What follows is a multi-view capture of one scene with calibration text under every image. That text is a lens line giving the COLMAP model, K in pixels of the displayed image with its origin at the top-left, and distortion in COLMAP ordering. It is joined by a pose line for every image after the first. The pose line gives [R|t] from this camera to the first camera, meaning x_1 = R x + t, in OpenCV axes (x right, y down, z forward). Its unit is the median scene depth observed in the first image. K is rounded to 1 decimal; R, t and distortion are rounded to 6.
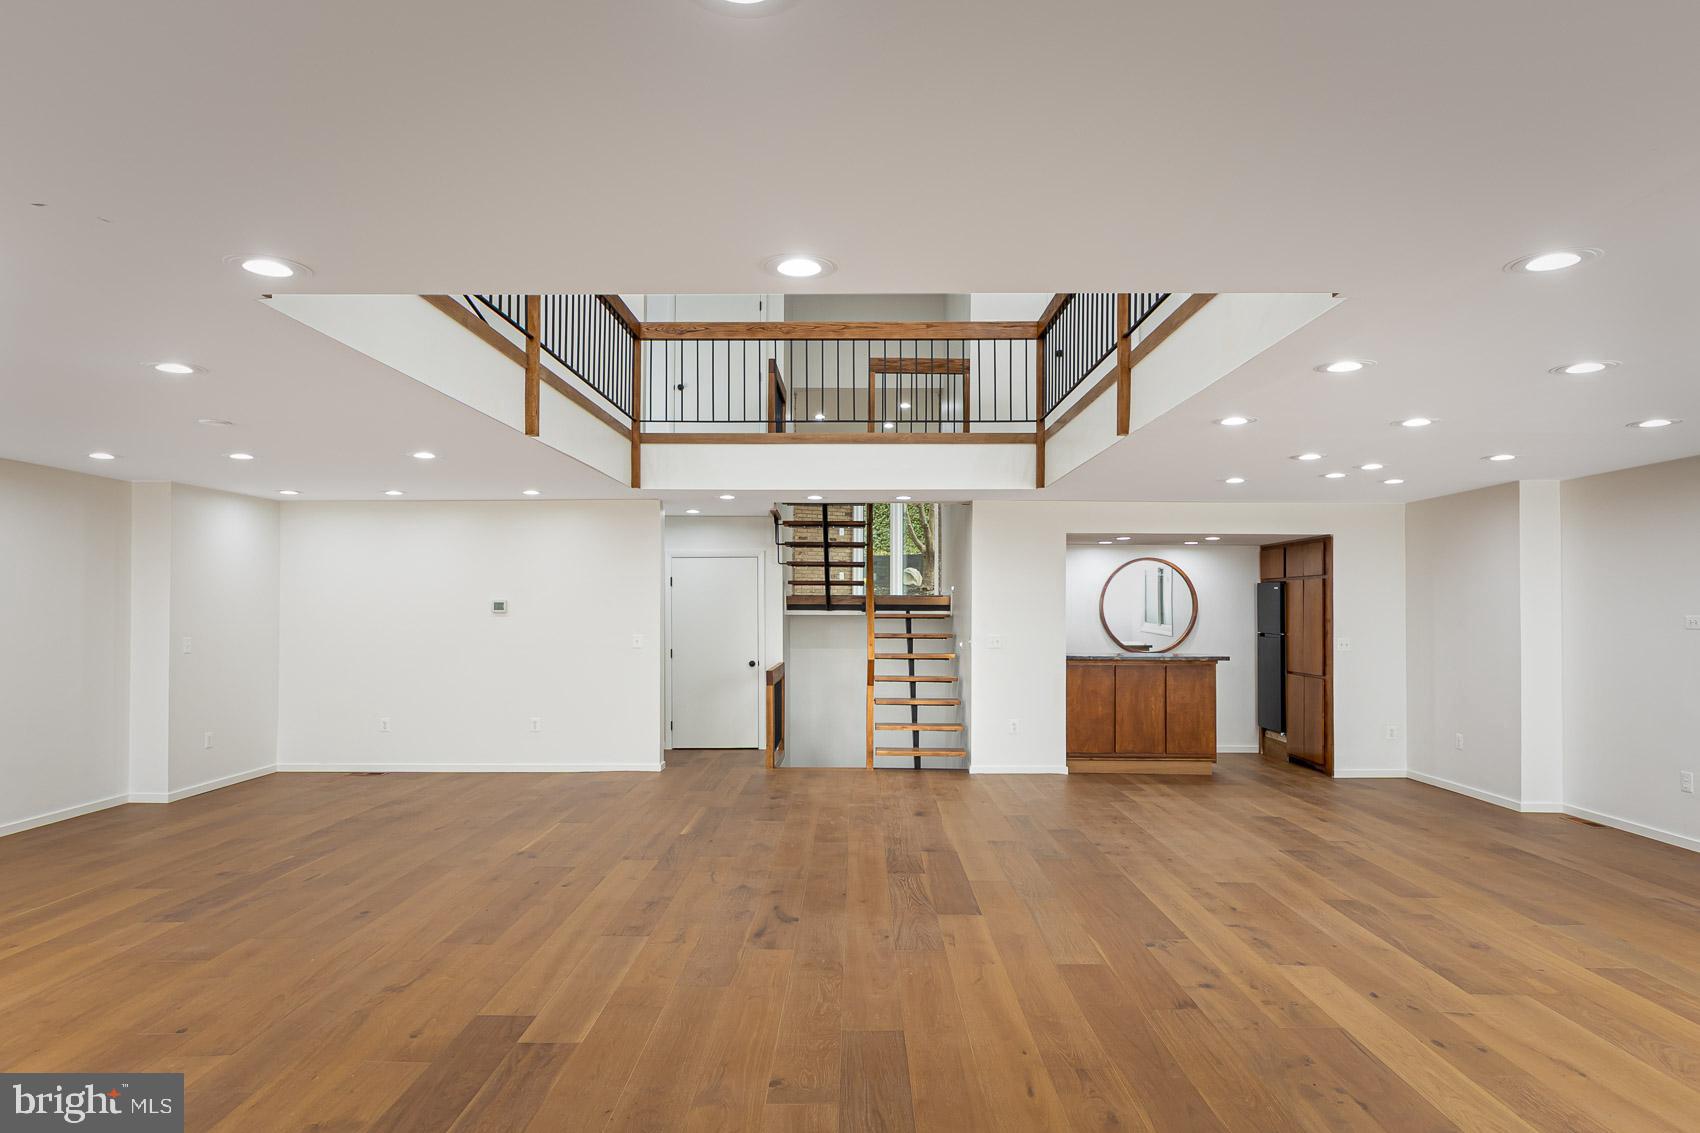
lens RADIAL K [[977.3, 0, 848.9], [0, 977.3, 587.4], [0, 0, 1]] dist [0.003055, 0.000257]
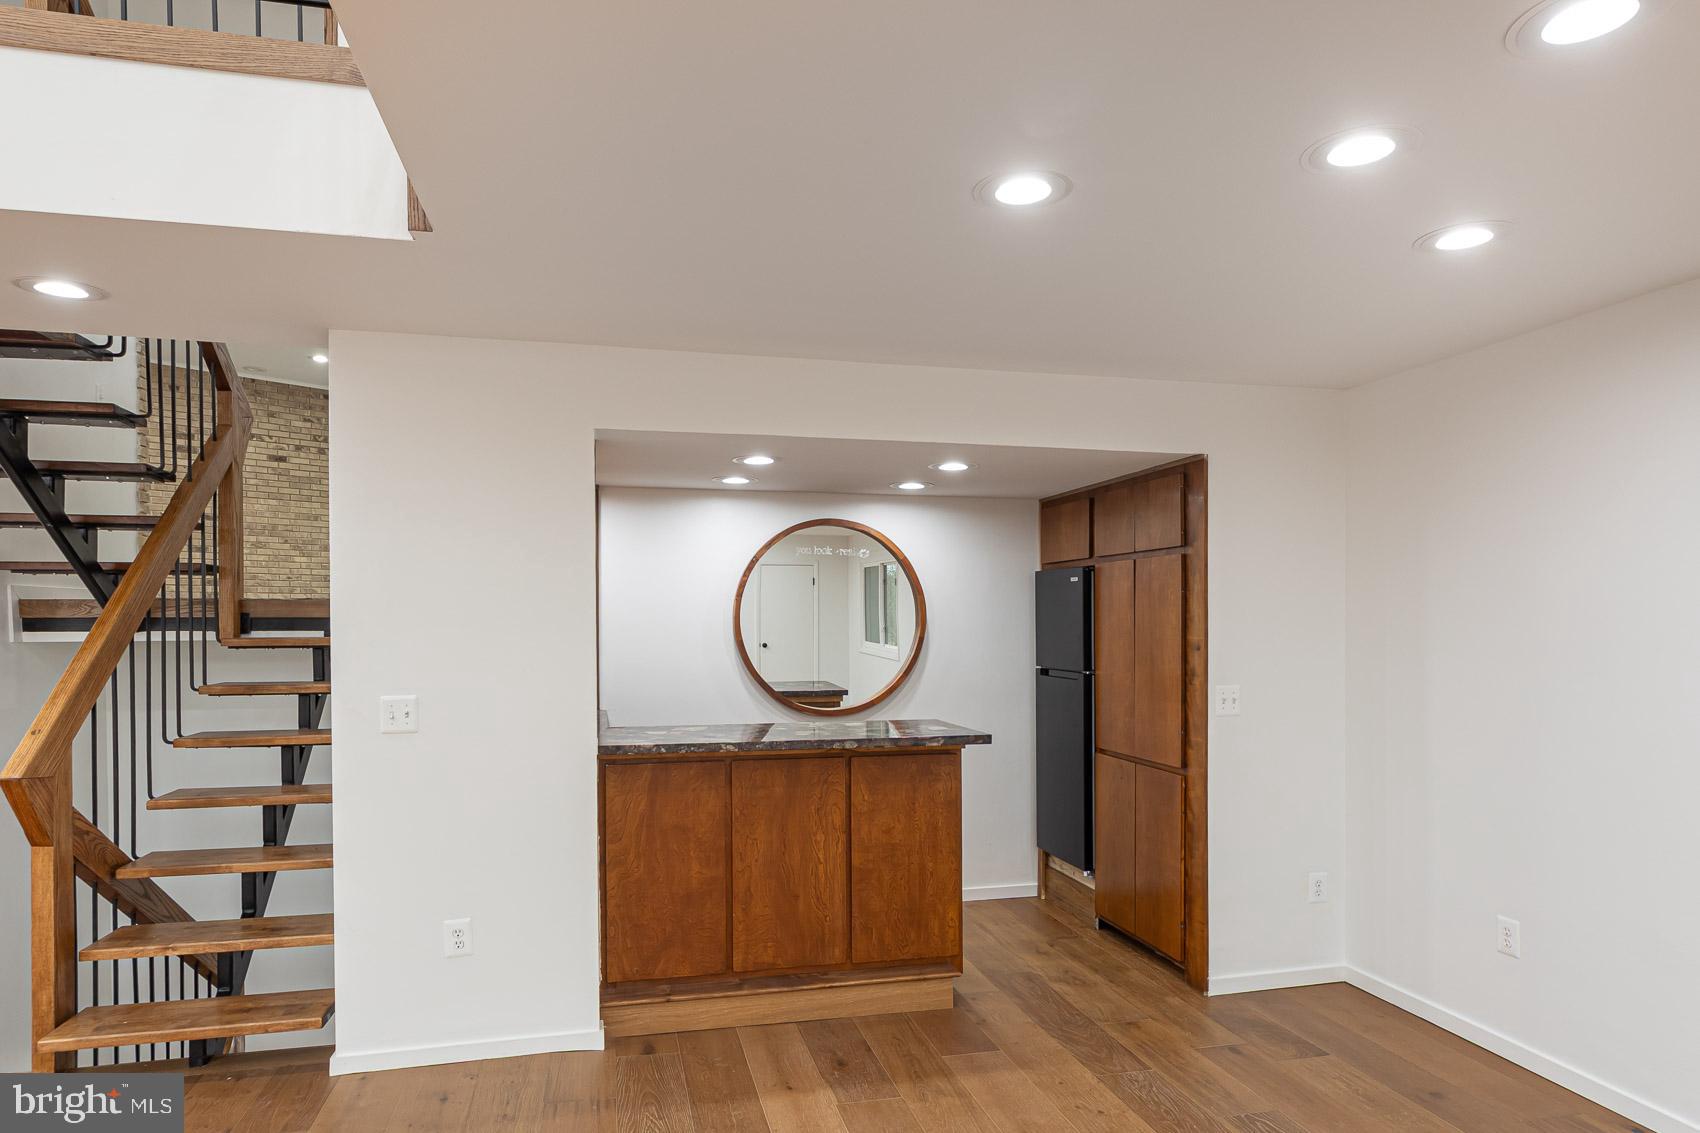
lens RADIAL K [[948.9, 0, 841.3], [0, 948.9, 619.2], [0, 0, 1]] dist [-0.001413, -0.000214]
pose [[0.972183, -0.006020, 0.234144, 0.224366], [0.001561, 0.999814, 0.019222, 0.012141], [-0.234216, -0.018322, 0.972012, 0.600877]]
